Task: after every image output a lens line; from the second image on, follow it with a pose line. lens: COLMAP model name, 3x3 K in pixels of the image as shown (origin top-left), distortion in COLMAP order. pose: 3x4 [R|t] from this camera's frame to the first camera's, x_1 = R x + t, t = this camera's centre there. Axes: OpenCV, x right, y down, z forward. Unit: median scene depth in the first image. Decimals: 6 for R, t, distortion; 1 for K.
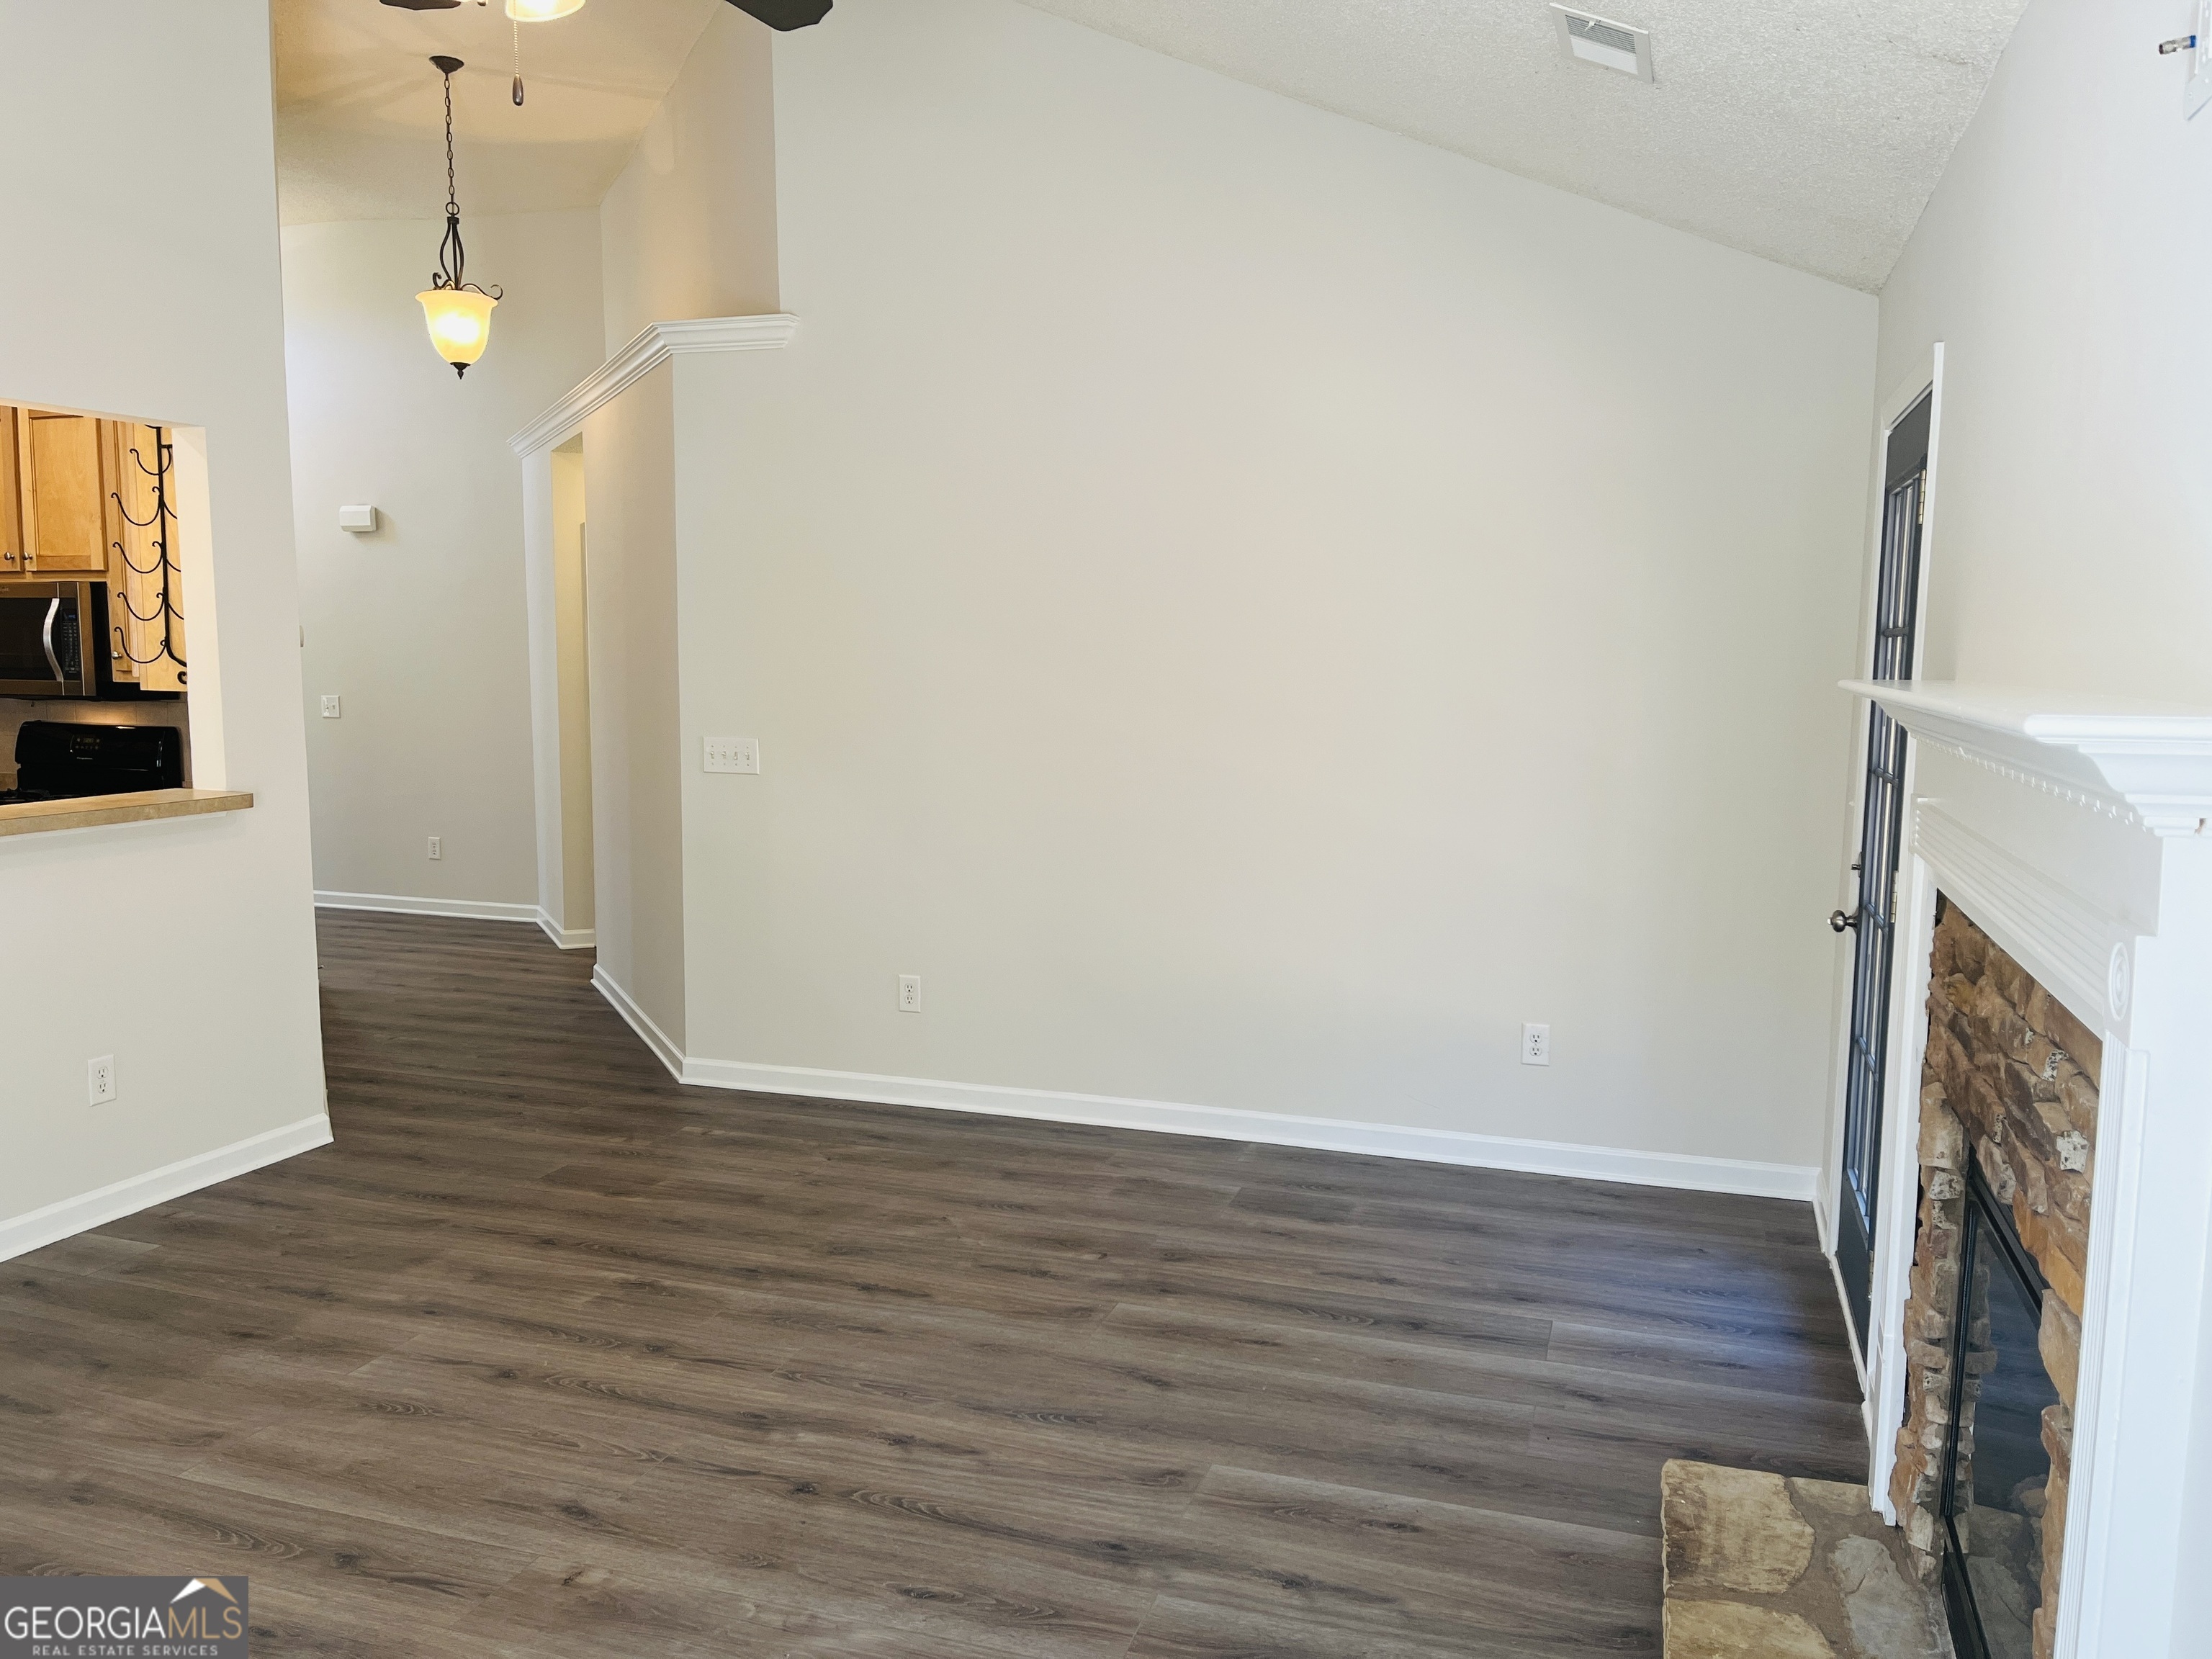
lens RADIAL K [[1677.8, 0, 1113.6], [0, 1677.8, 836.9], [0, 0, 1]] dist [0.082881, -0.108527]
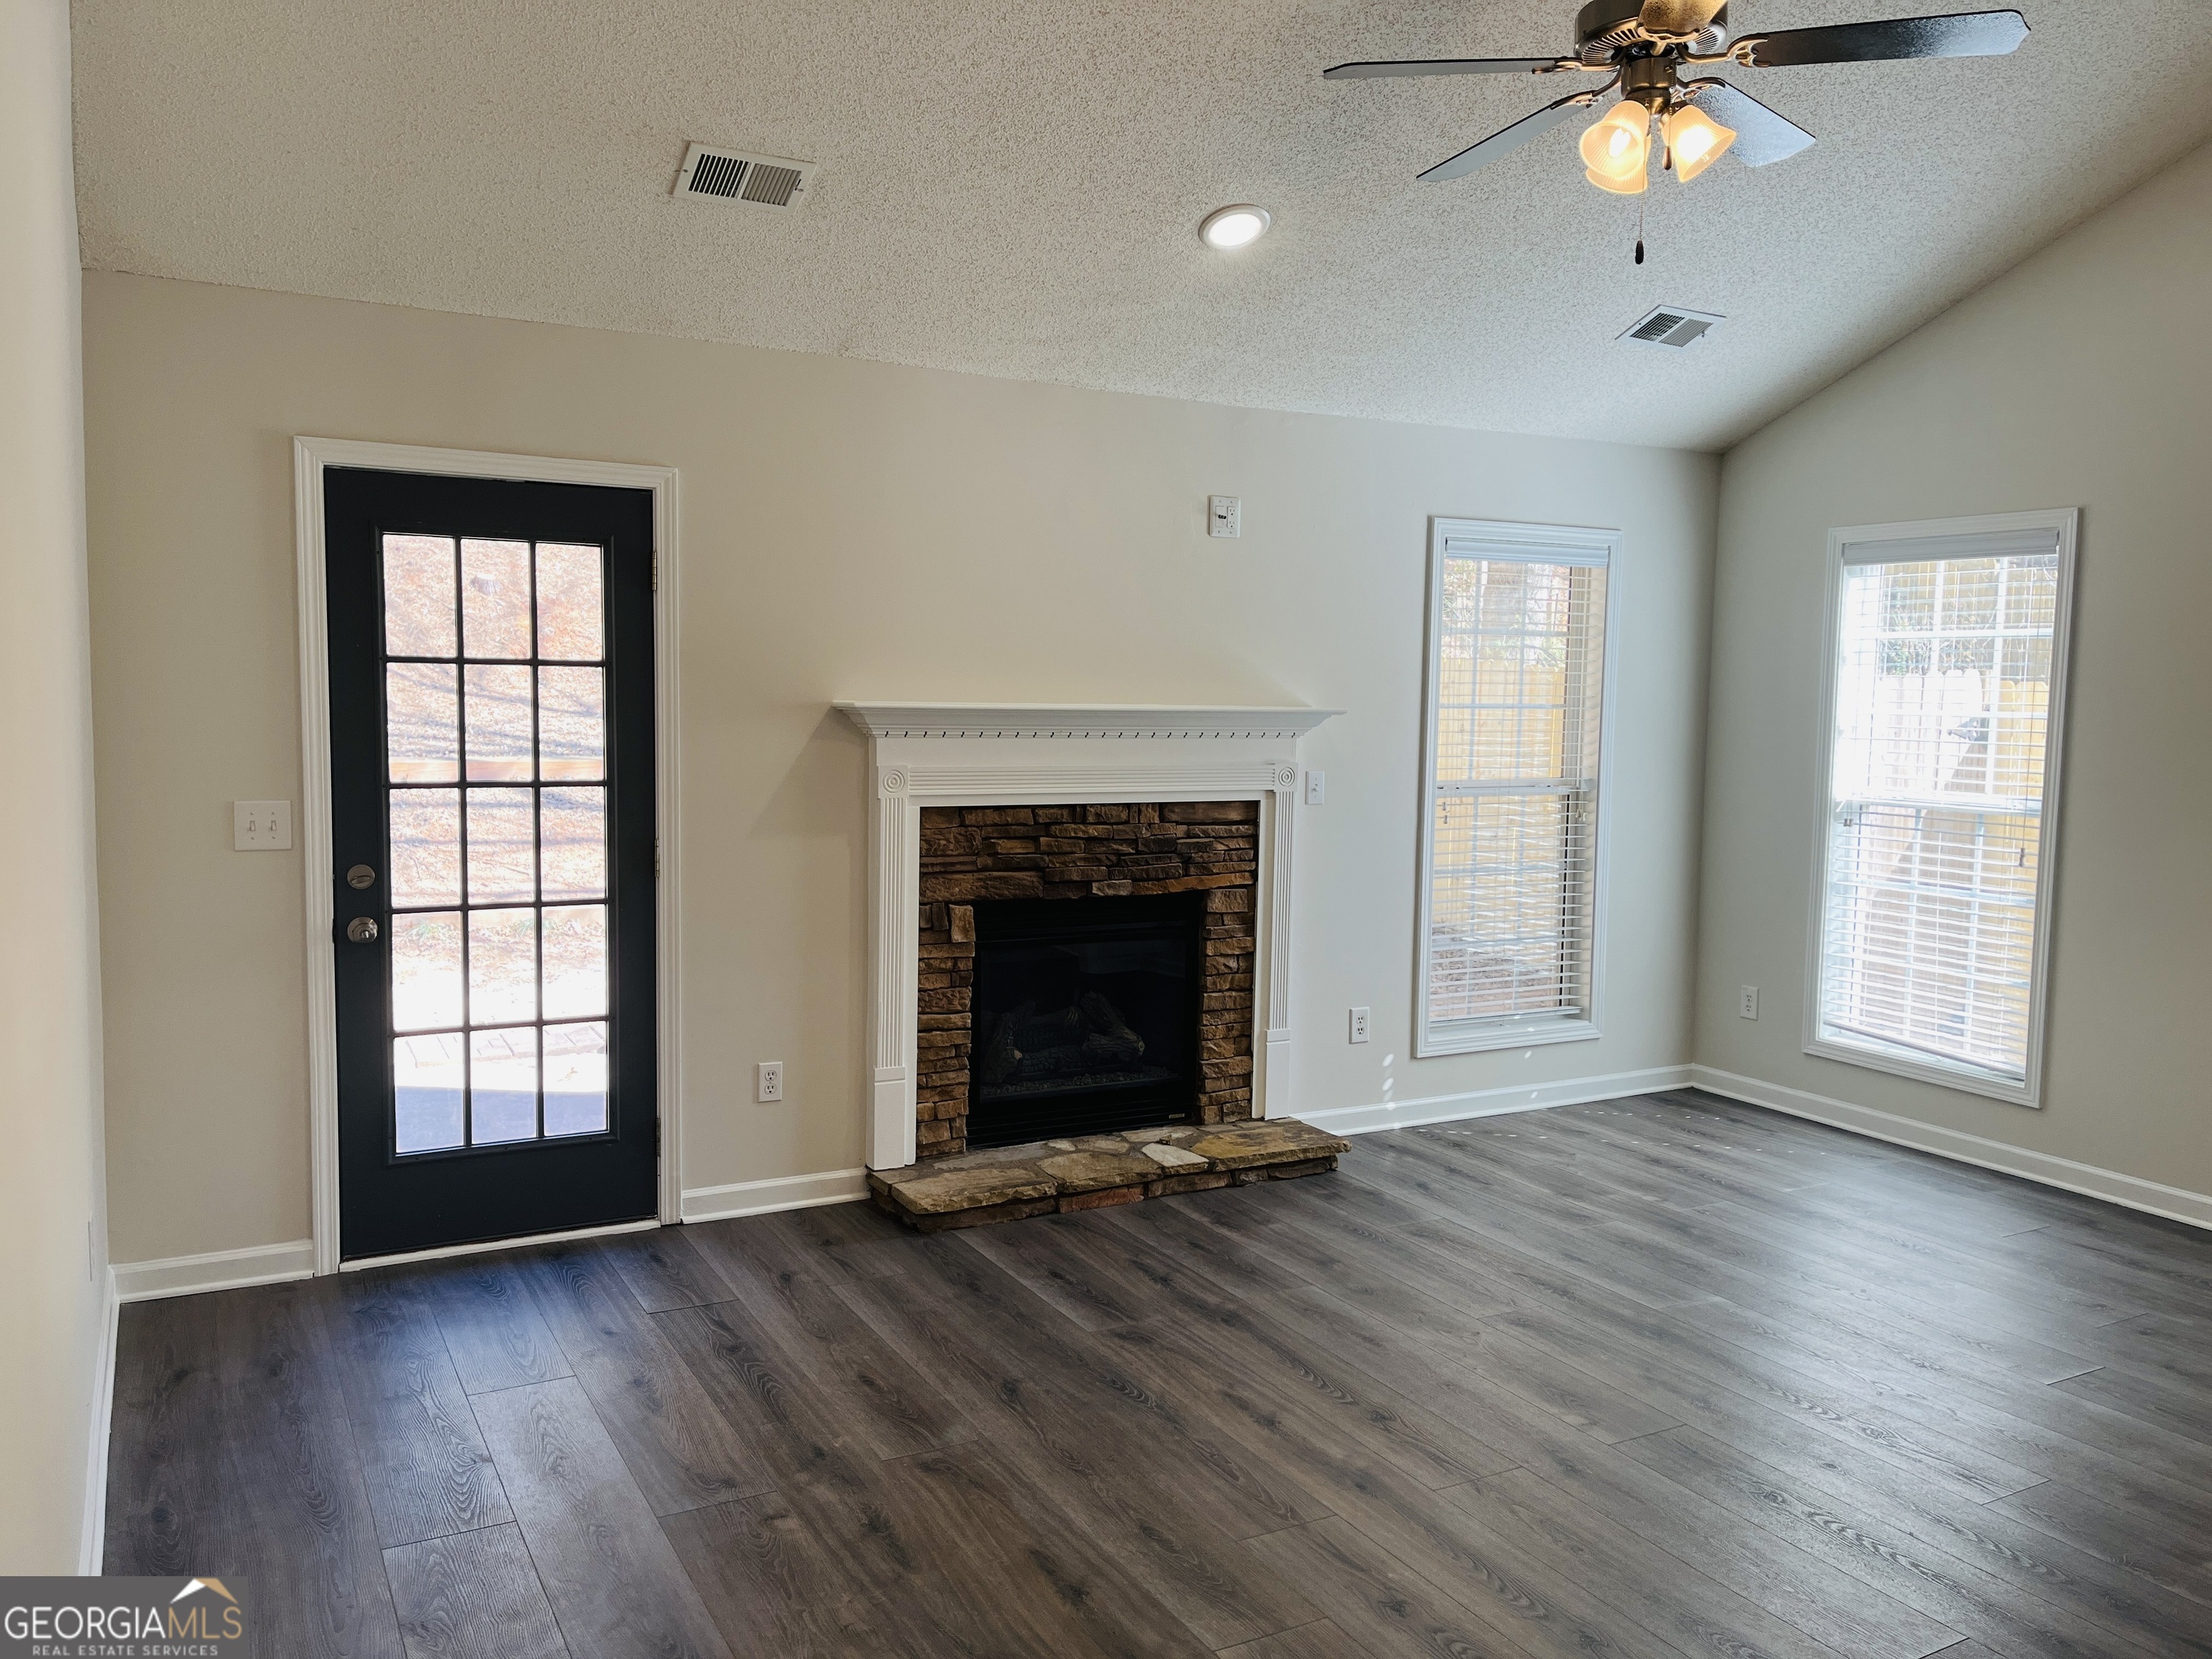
lens RADIAL K [[1677.8, 0, 1092.4], [0, 1677.8, 828.4], [0, 0, 1]] dist [0.082881, -0.108527]
pose [[-0.728087, -0.077244, 0.681119, -0.646116], [0.053078, 0.984295, 0.168364, -0.176626], [-0.683427, 0.158736, -0.712552, 1.536491]]
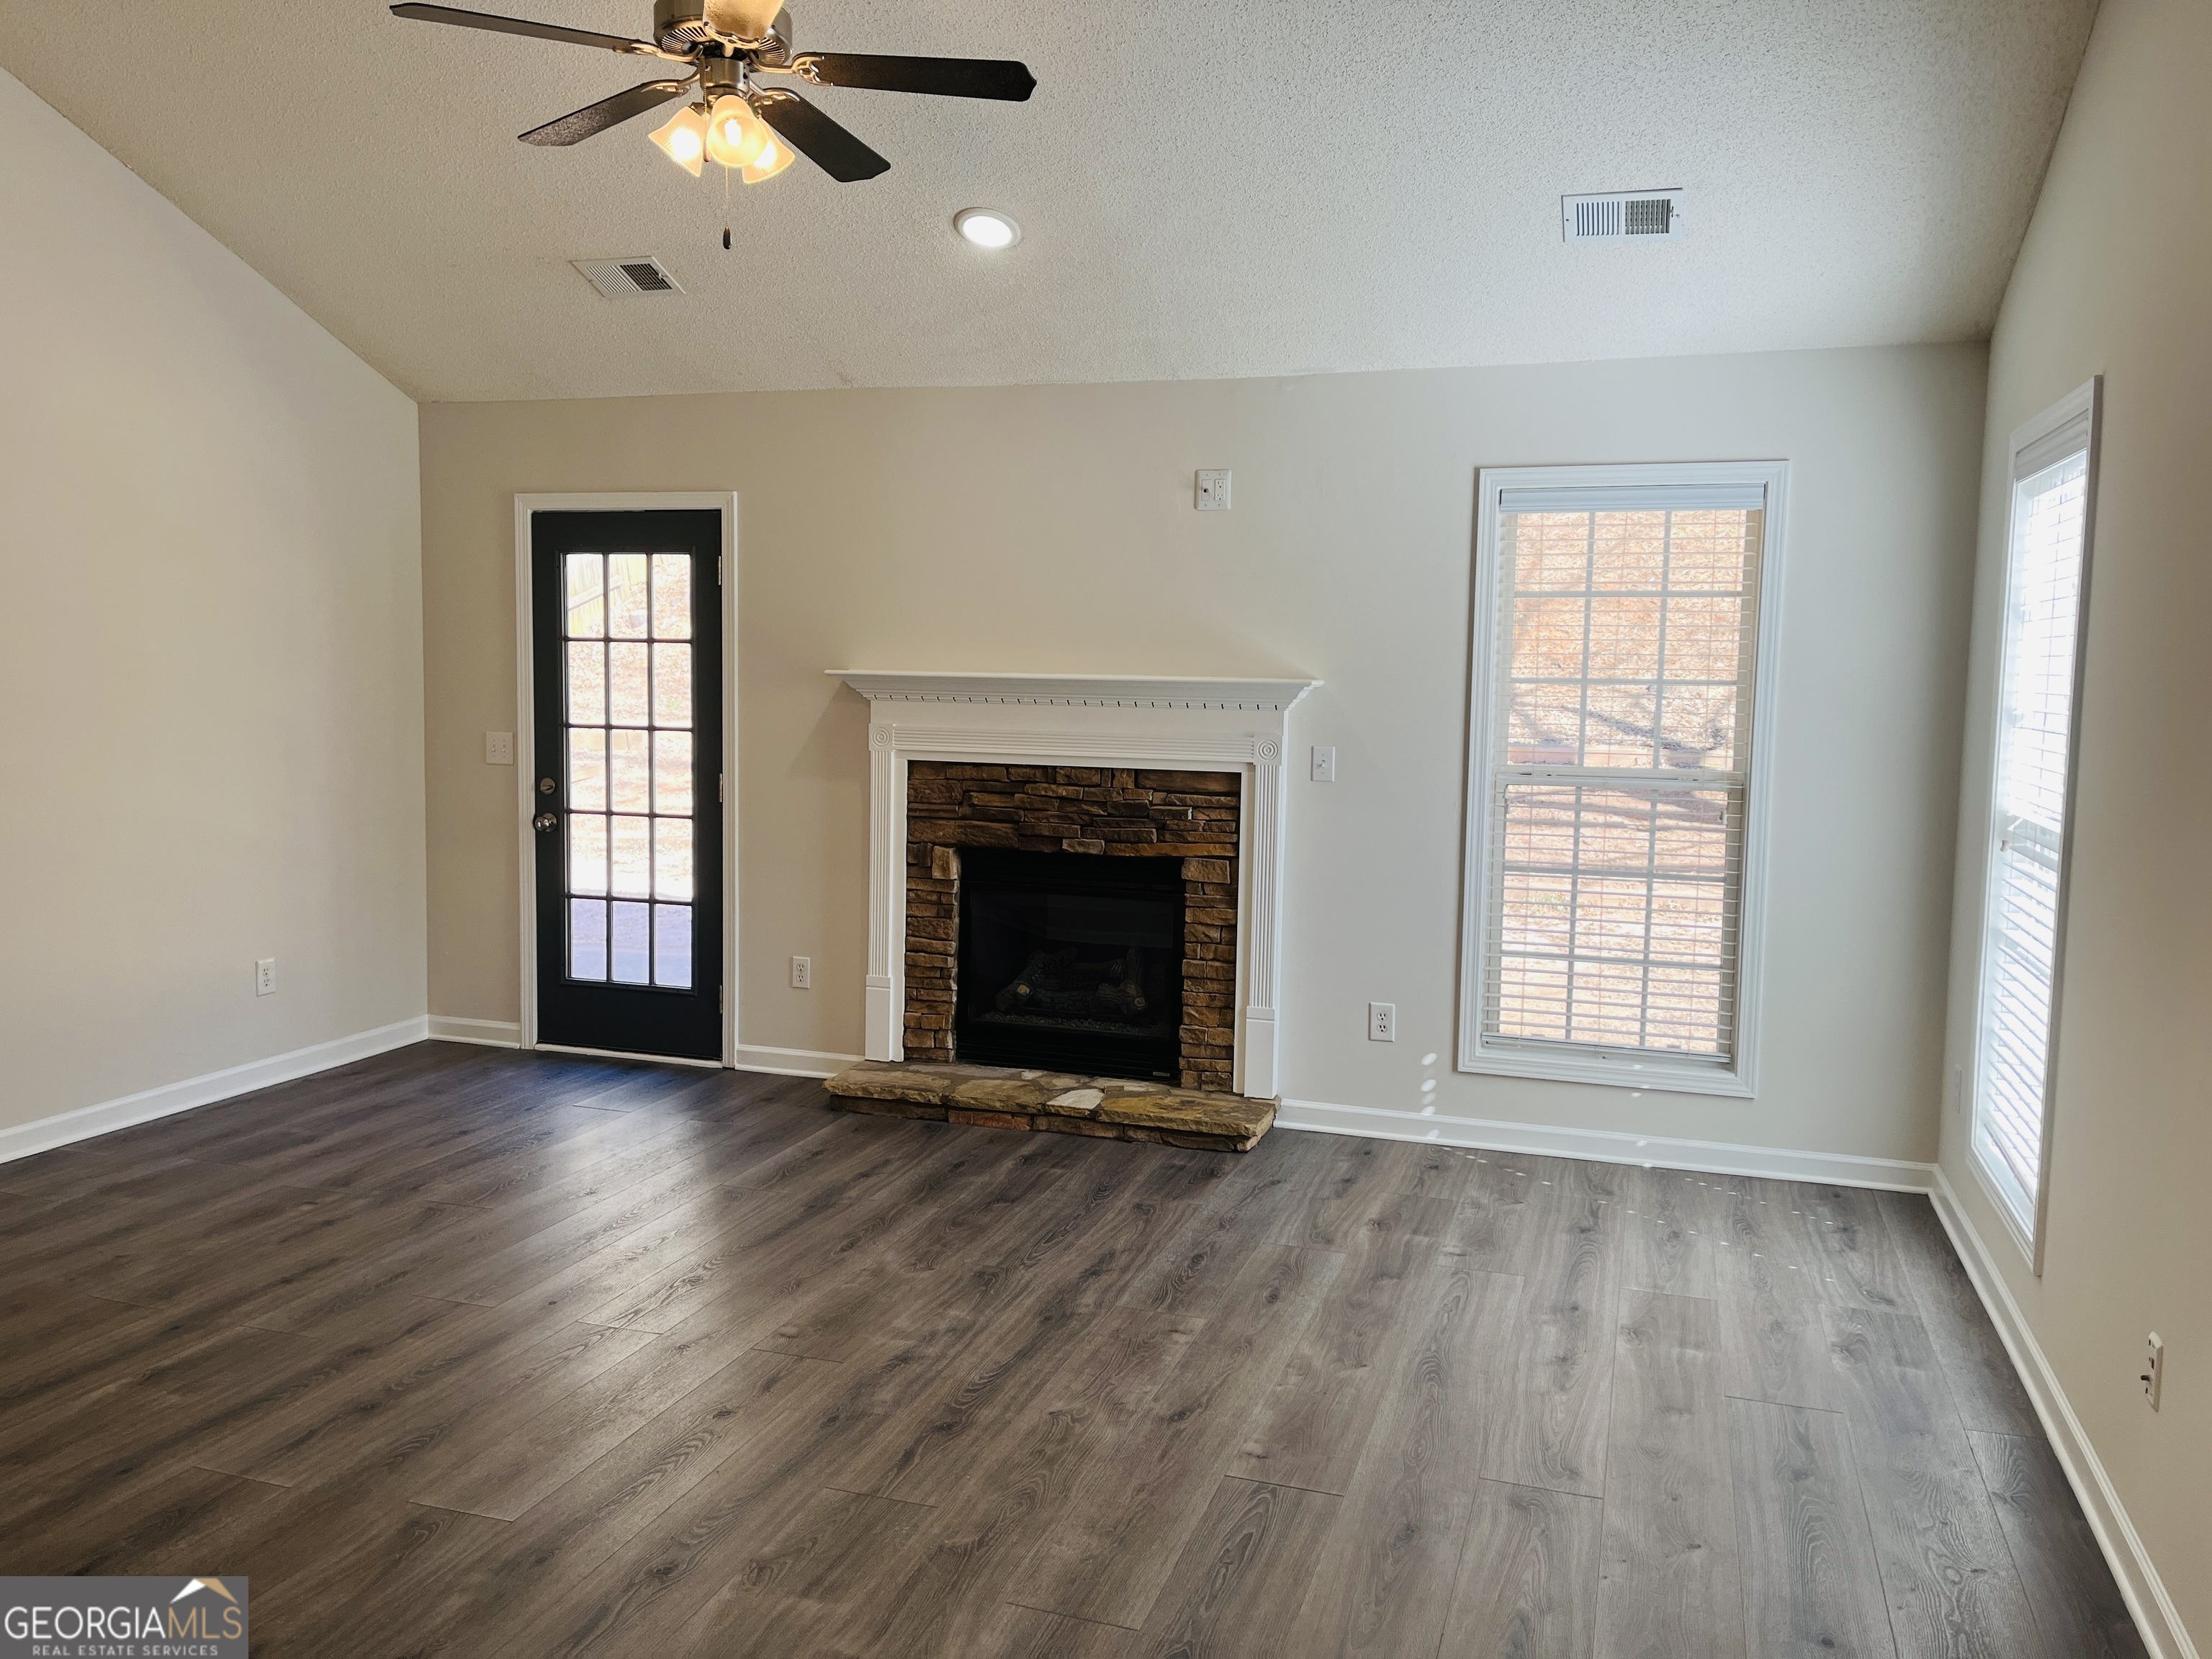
lens RADIAL K [[1677.8, 0, 1119.4], [0, 1677.8, 823.7], [0, 0, 1]] dist [0.082881, -0.108527]
pose [[-0.007090, -0.102976, 0.994659, -1.194492], [0.092956, 0.990309, 0.103188, -0.063970], [-0.995645, 0.093191, 0.002551, 0.508917]]
